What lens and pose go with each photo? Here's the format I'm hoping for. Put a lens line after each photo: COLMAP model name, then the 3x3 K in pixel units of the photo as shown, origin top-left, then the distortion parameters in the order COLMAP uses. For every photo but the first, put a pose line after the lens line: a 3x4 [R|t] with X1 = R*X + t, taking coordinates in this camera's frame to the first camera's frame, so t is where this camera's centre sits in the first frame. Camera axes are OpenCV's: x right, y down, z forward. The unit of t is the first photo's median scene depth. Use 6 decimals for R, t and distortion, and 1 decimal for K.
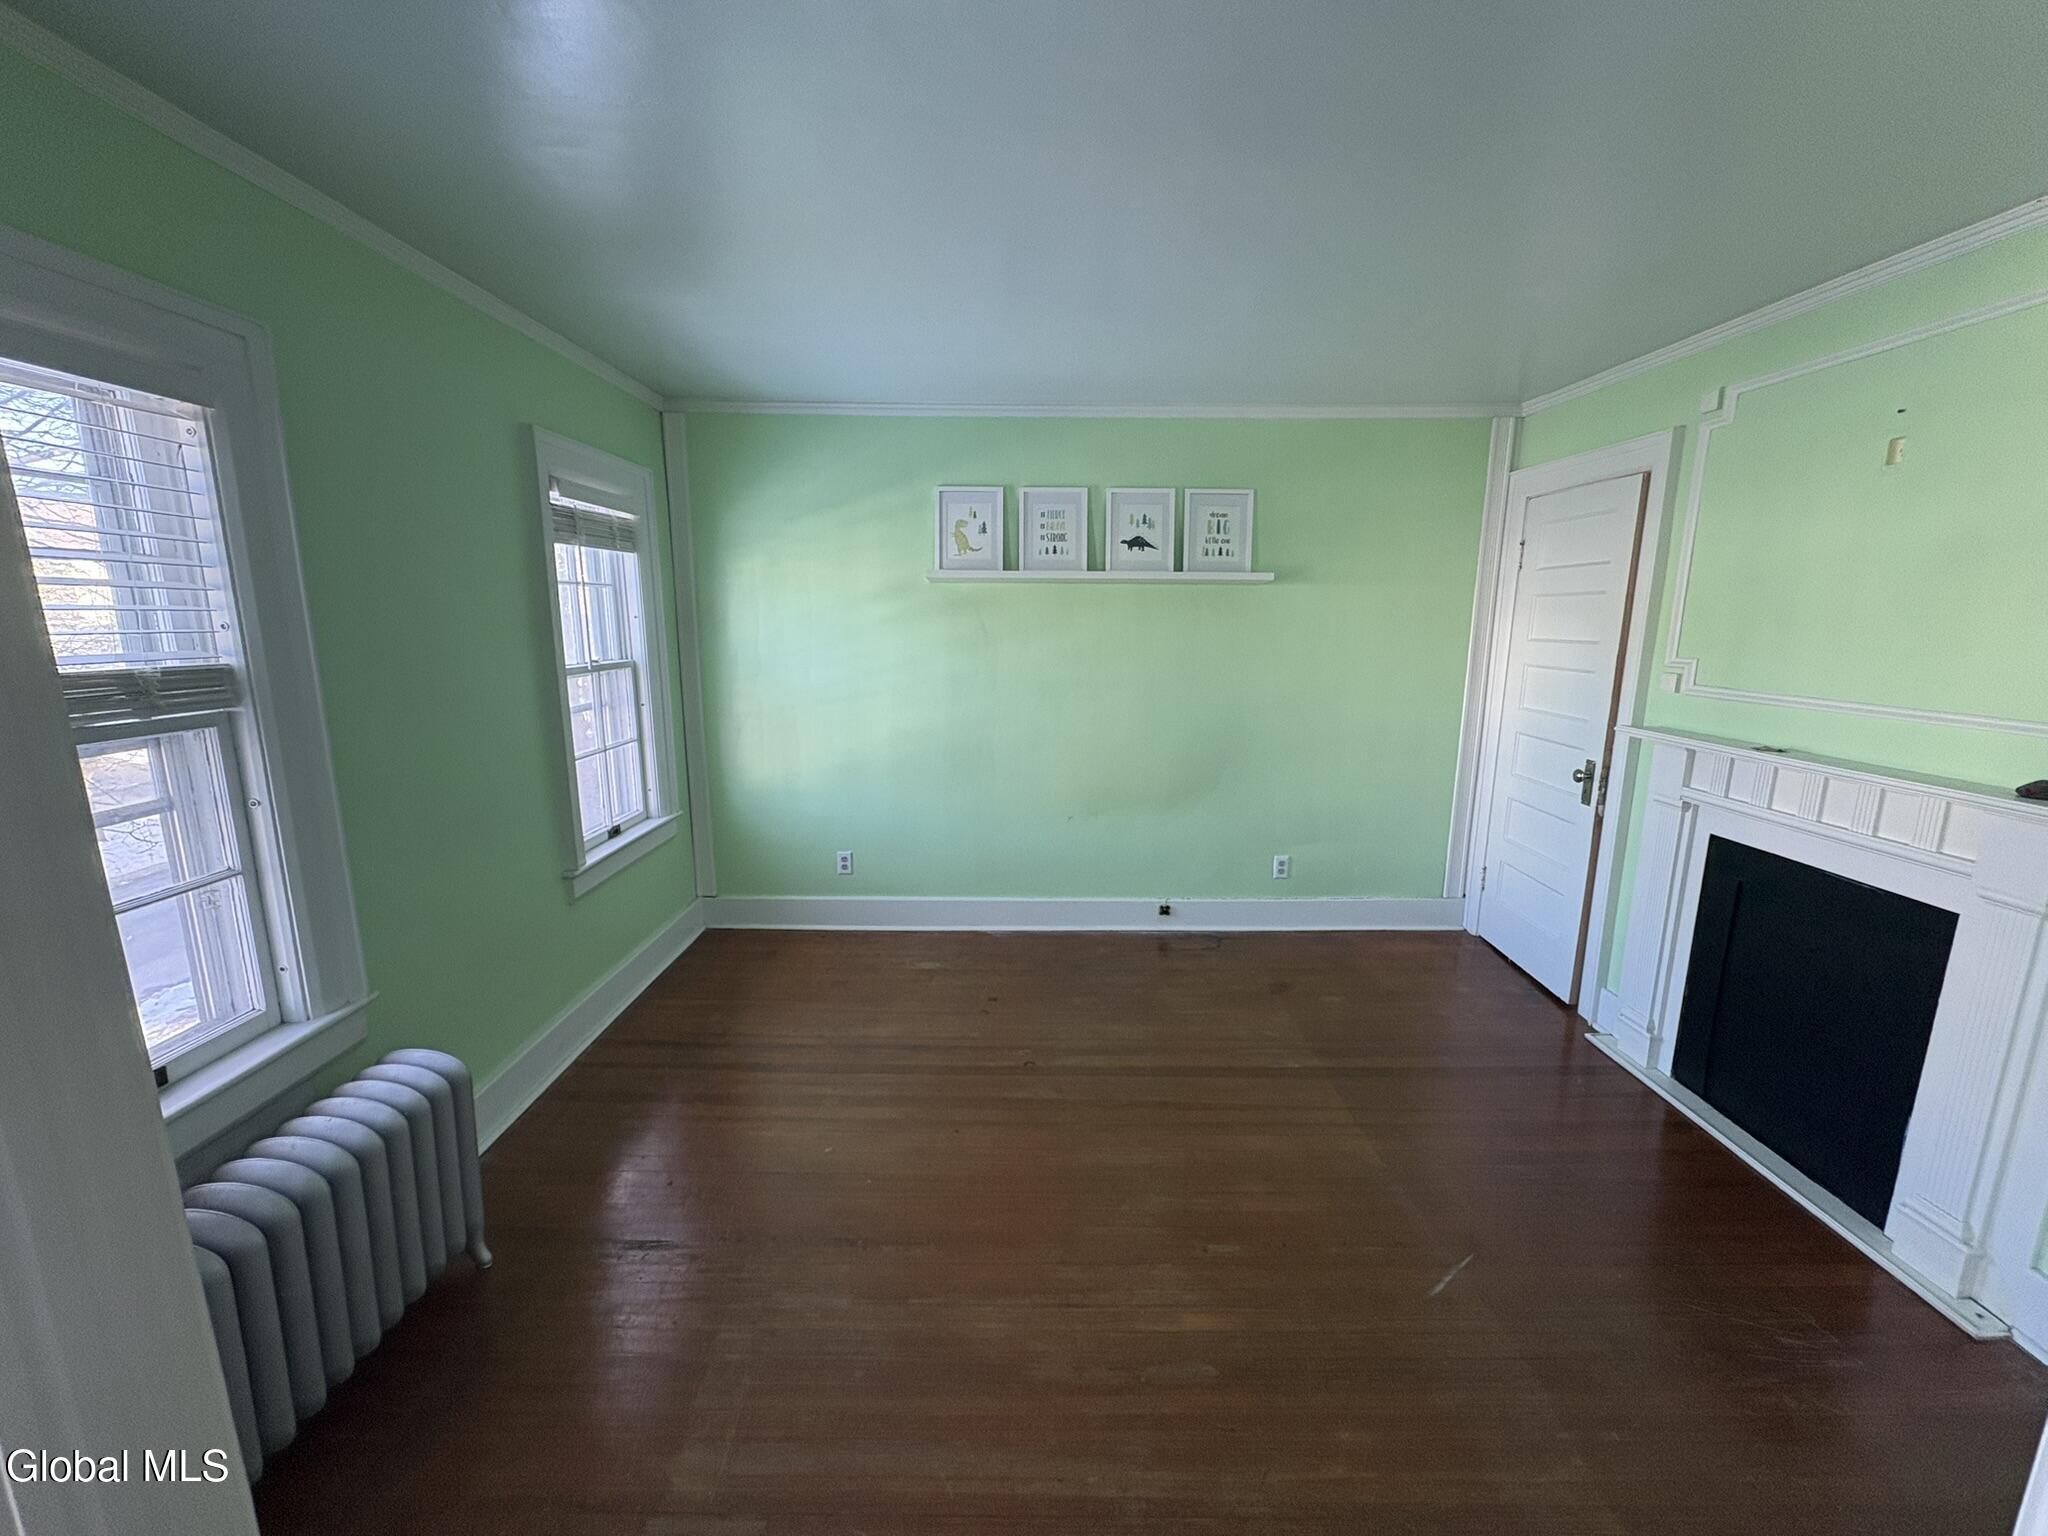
lens RADIAL K [[816.1, 0, 1017.6], [0, 816.1, 770.8], [0, 0, 1]] dist [0.003290, 0.000473]
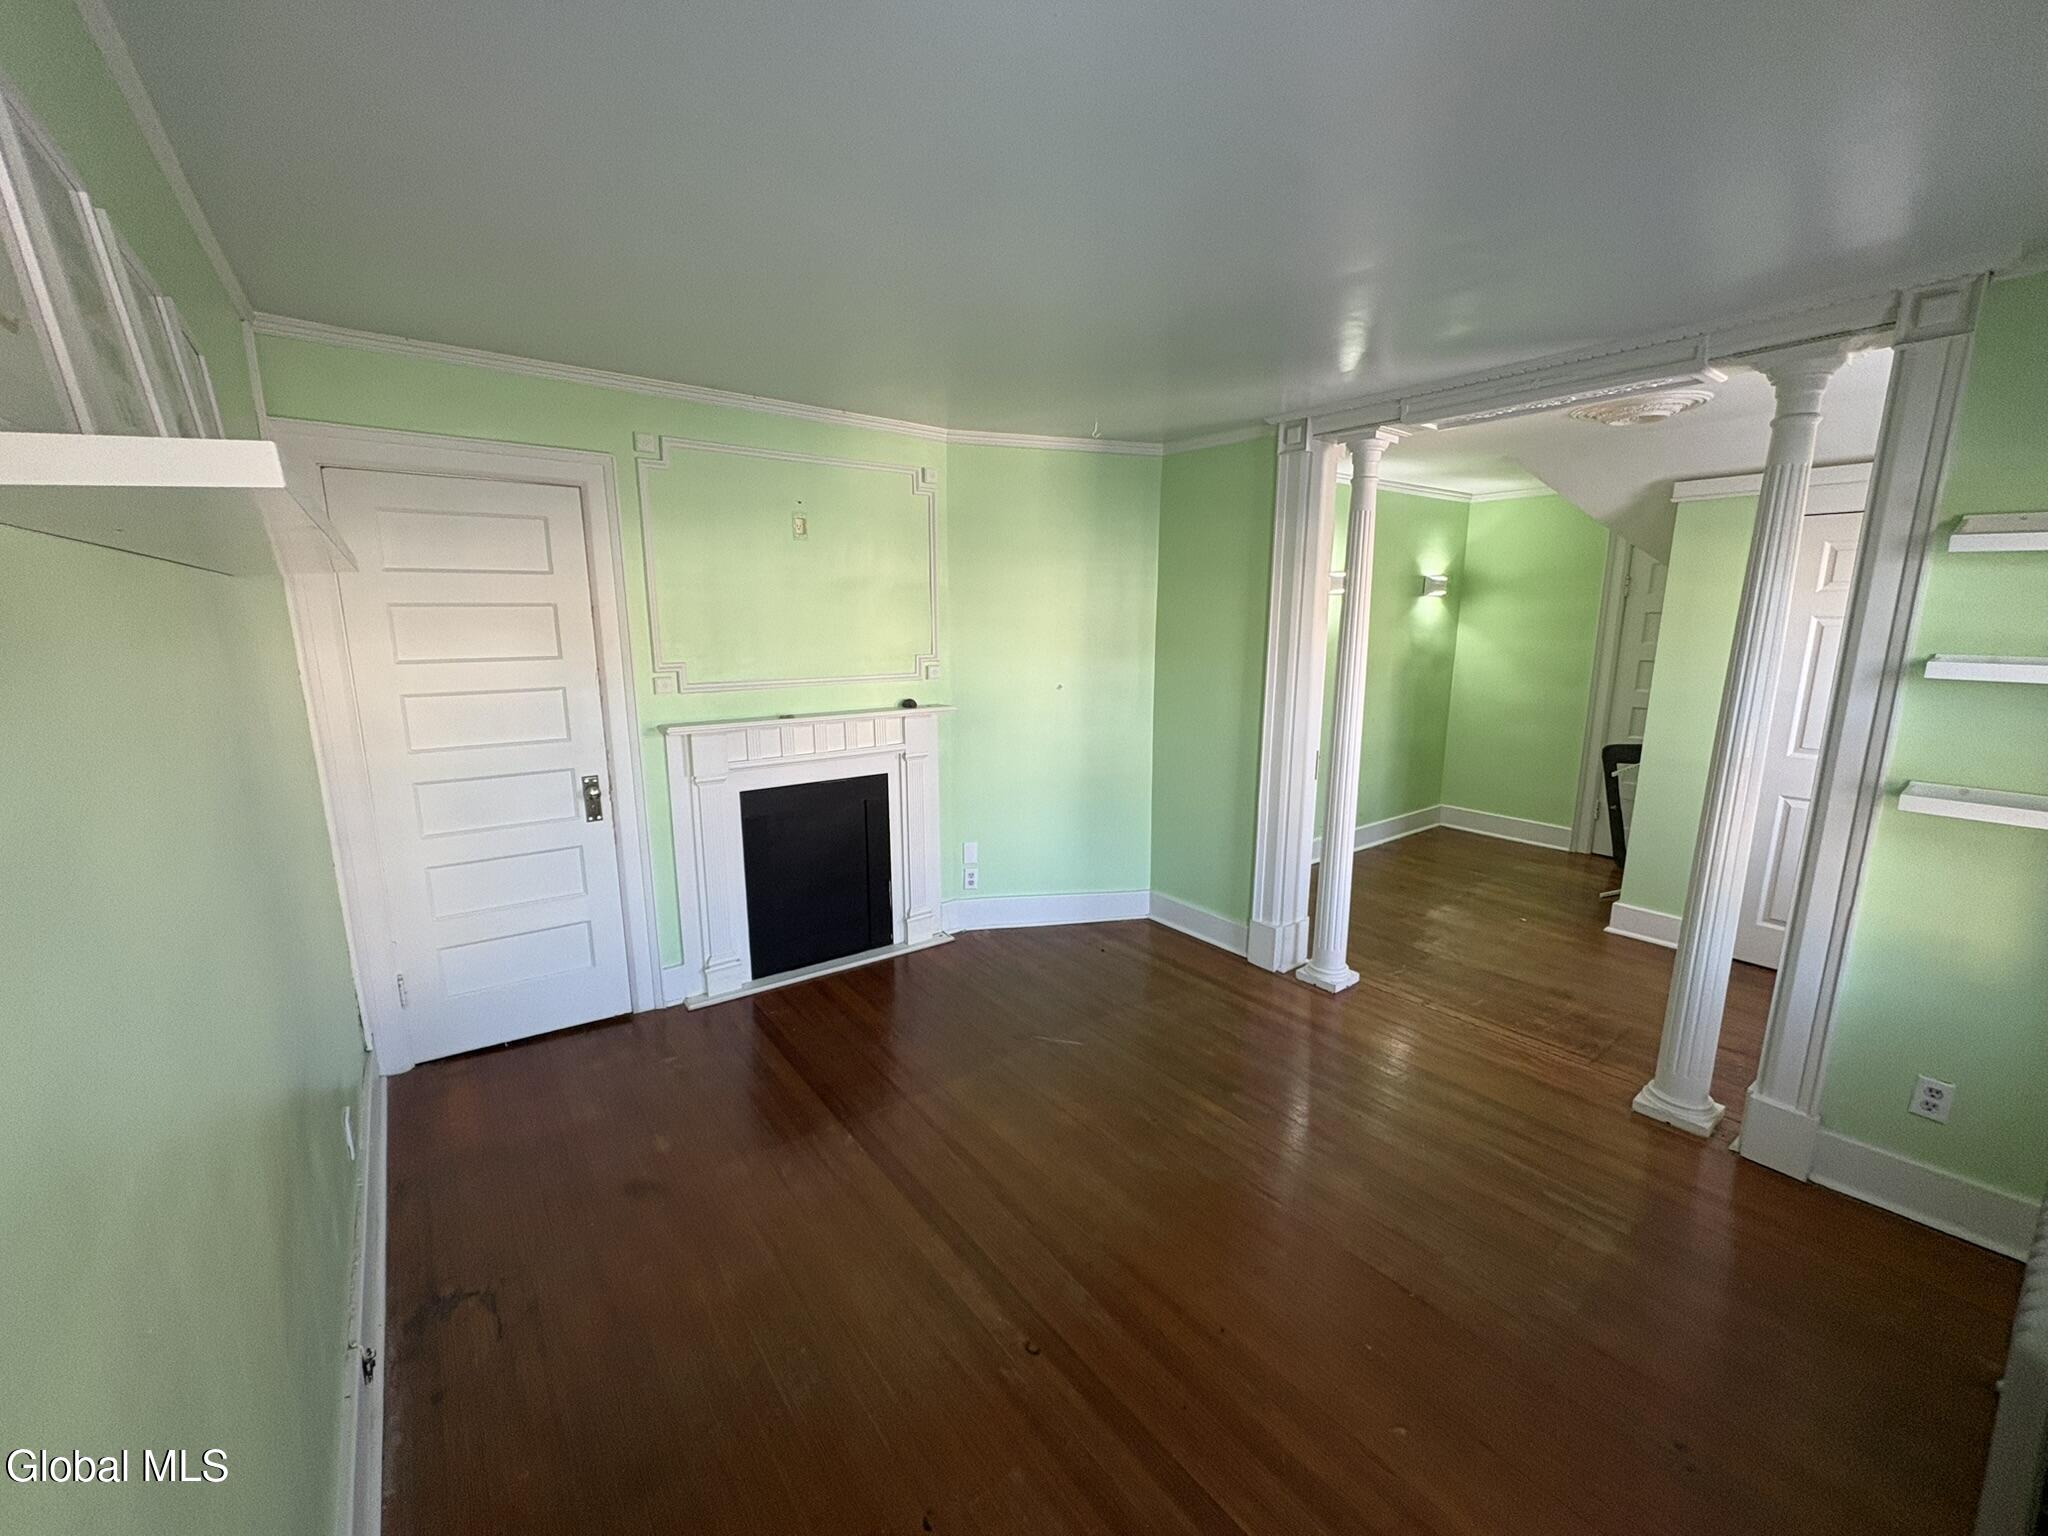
lens RADIAL K [[816.1, 0, 1027.7], [0, 816.1, 772.3], [0, 0, 1]] dist [0.003290, 0.000473]
pose [[-0.618015, -0.149611, 0.771799, -0.435140], [0.146108, 0.942764, 0.299747, -0.269834], [-0.772470, 0.298014, -0.560783, 1.335524]]
